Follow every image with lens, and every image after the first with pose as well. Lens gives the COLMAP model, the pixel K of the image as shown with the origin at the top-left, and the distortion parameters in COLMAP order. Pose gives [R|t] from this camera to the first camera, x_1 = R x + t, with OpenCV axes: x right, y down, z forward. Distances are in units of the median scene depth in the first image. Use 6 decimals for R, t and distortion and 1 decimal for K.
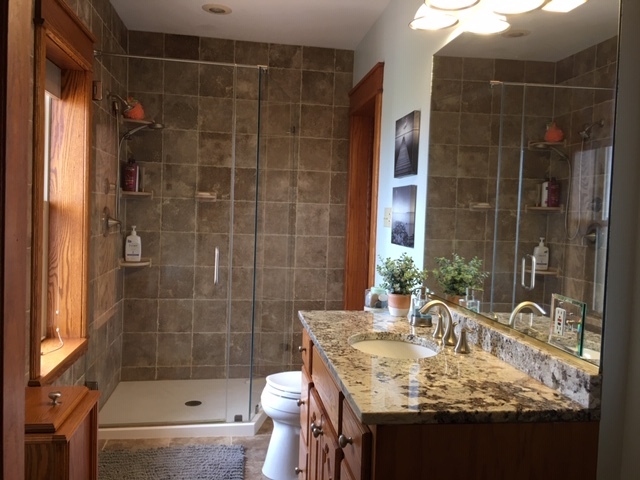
lens RADIAL K [[552.3, 0, 319.6], [0, 552.3, 237.4], [0, 0, 1]] dist [0.110989, -0.154541]
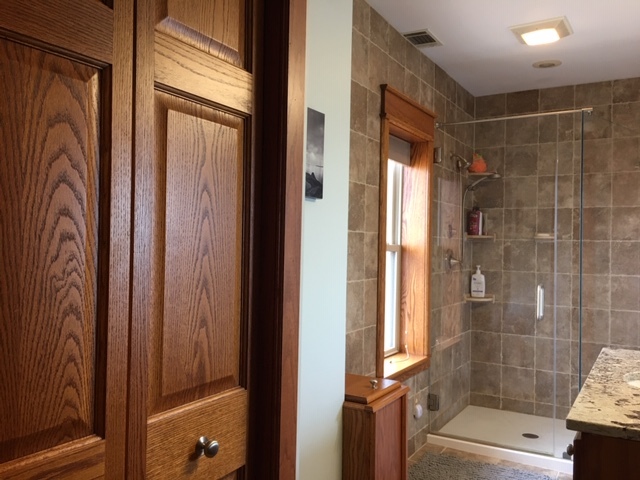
lens RADIAL K [[552.3, 0, 319.6], [0, 552.3, 237.4], [0, 0, 1]] dist [0.110989, -0.154541]
pose [[0.775180, -0.030868, -0.630986, 0.131571], [-0.019156, 0.997198, -0.072316, 0.010385], [0.631451, 0.068145, 0.772416, -0.076833]]
